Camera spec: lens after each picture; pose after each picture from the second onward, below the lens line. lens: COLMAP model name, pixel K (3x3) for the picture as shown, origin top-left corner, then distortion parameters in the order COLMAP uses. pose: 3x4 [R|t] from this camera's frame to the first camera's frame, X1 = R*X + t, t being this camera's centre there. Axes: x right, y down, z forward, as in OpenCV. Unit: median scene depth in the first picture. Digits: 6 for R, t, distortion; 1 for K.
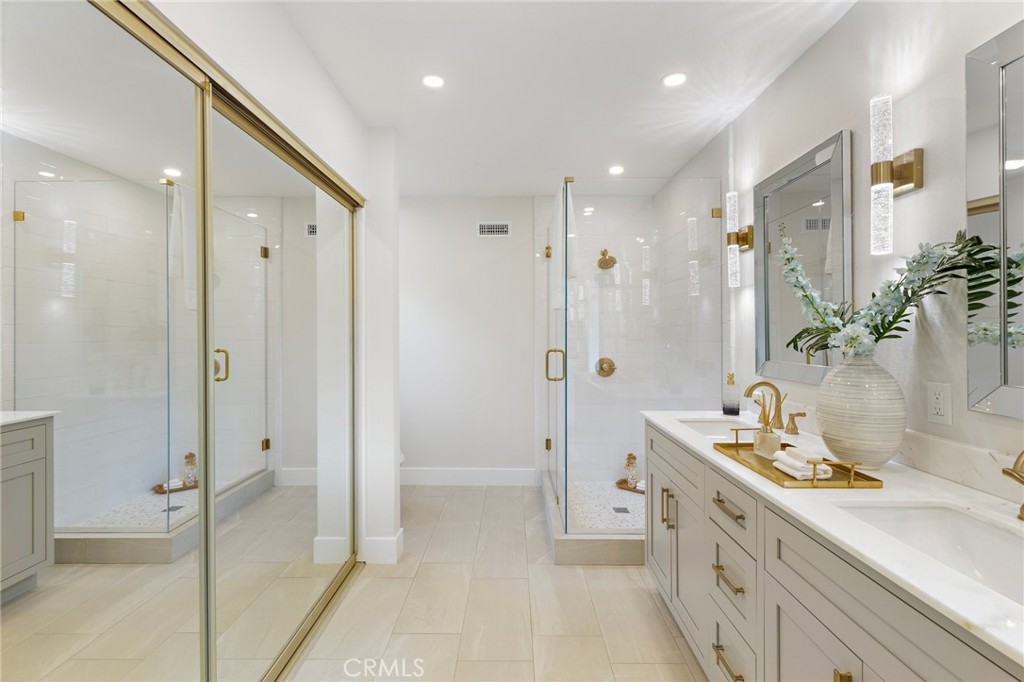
lens RADIAL K [[458.8, 0, 508.6], [0, 458.8, 336.3], [0, 0, 1]] dist [0.002802, 0.000684]
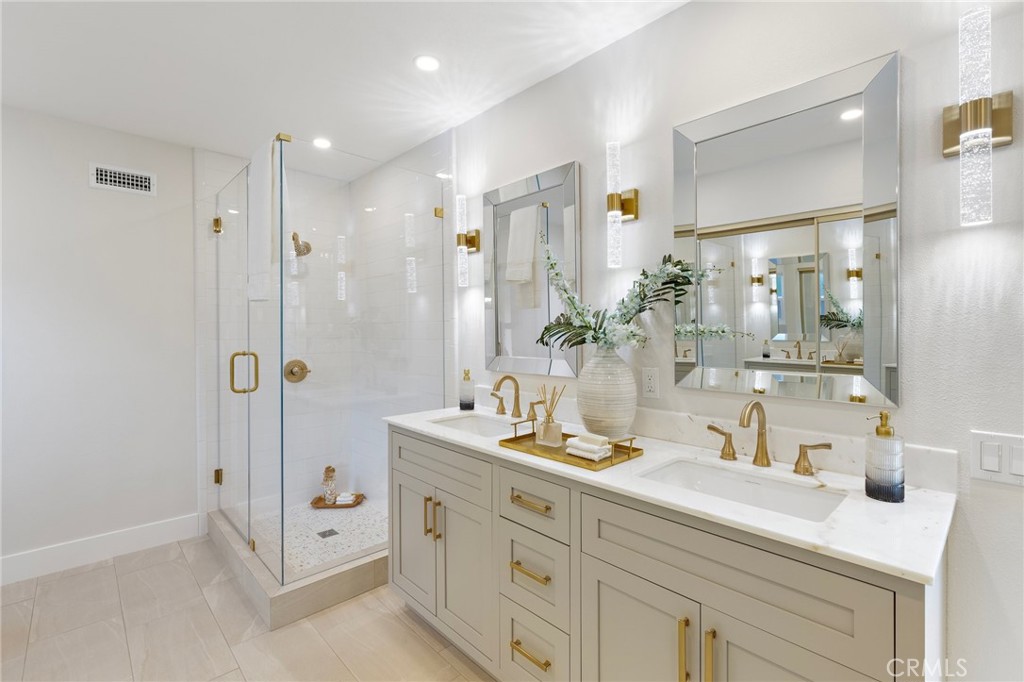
lens RADIAL K [[458.8, 0, 508.6], [0, 458.8, 336.3], [0, 0, 1]] dist [0.002802, 0.000684]
pose [[0.720524, -0.008743, 0.693375, -0.164551], [0.006729, 0.999962, 0.005617, -0.000216], [-0.693398, 0.000619, 0.720555, 0.189045]]
